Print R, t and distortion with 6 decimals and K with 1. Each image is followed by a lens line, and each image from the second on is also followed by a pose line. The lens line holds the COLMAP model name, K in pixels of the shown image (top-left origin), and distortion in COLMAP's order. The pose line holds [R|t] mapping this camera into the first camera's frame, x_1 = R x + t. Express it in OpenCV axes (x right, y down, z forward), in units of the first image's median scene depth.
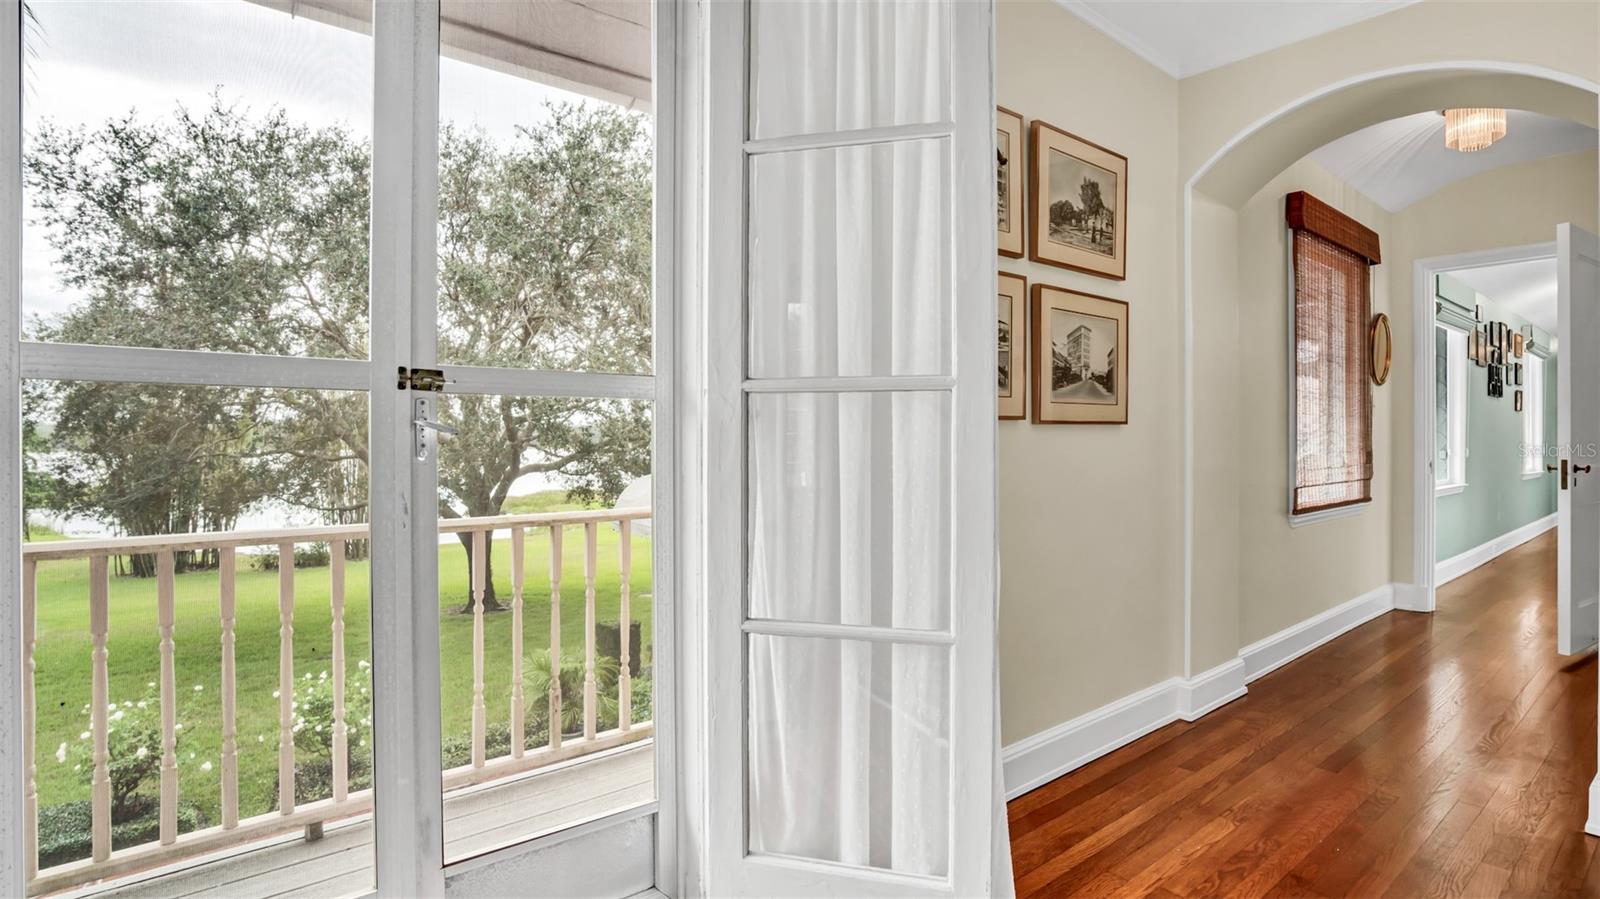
lens RADIAL K [[782.4, 0, 836.3], [0, 782.4, 438.3], [0, 0, 1]] dist [-0.050906, 0.014872]
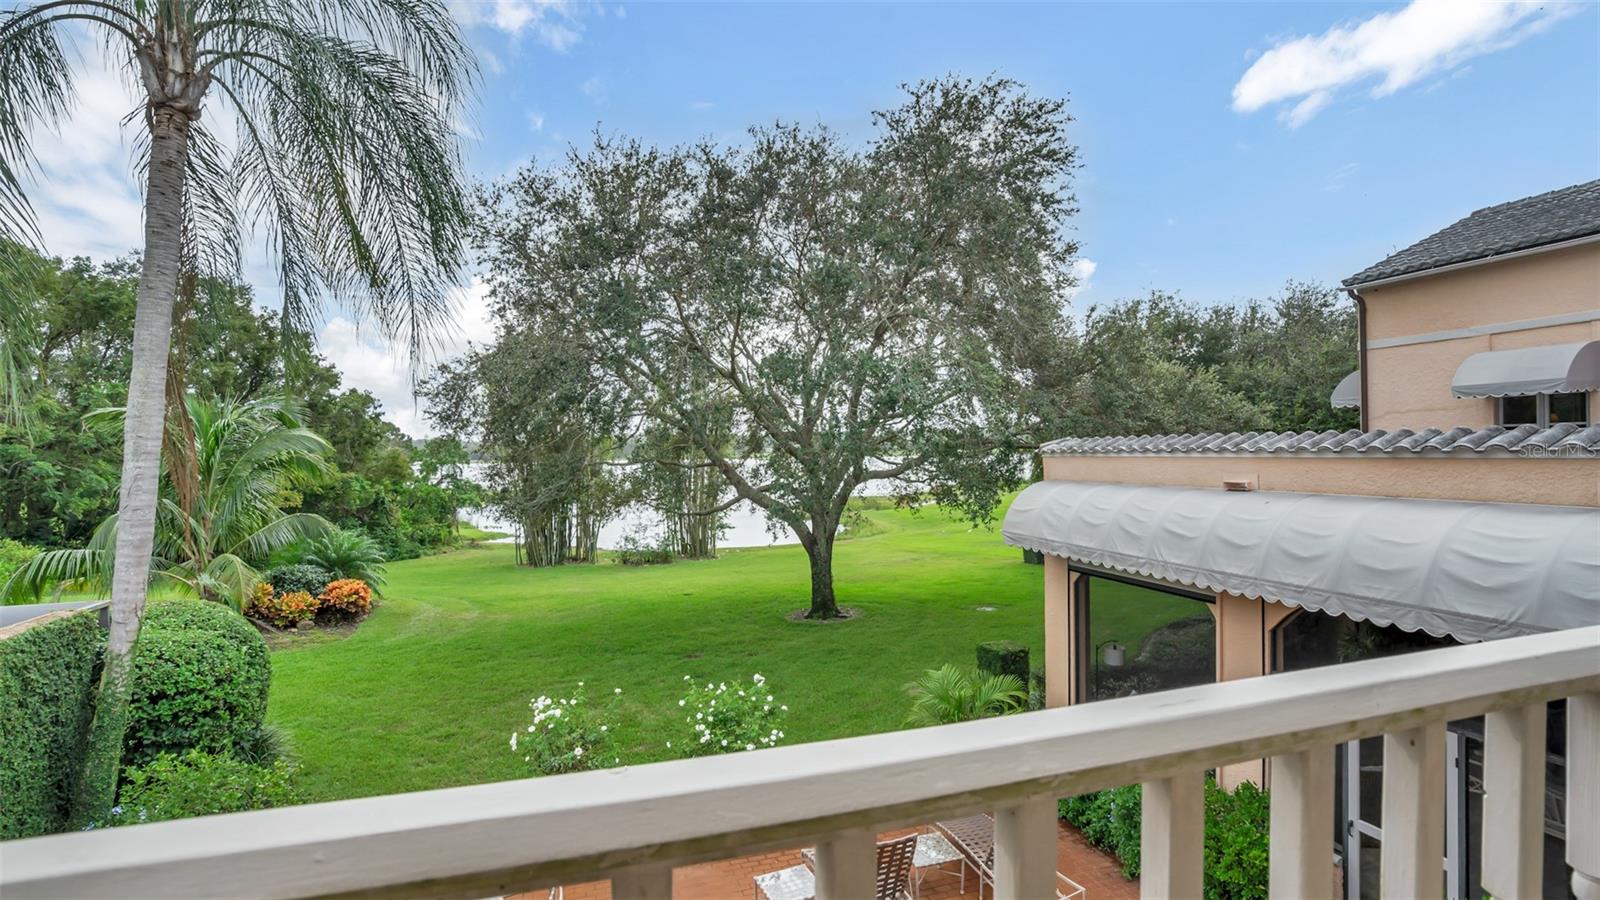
lens RADIAL K [[782.4, 0, 807.0], [0, 782.4, 455.7], [0, 0, 1]] dist [-0.050906, 0.014872]
pose [[0.924151, -0.010364, -0.381887, -0.124932], [0.015267, 0.999835, 0.009811, 0.004918], [0.381723, -0.014897, 0.924157, 0.083812]]
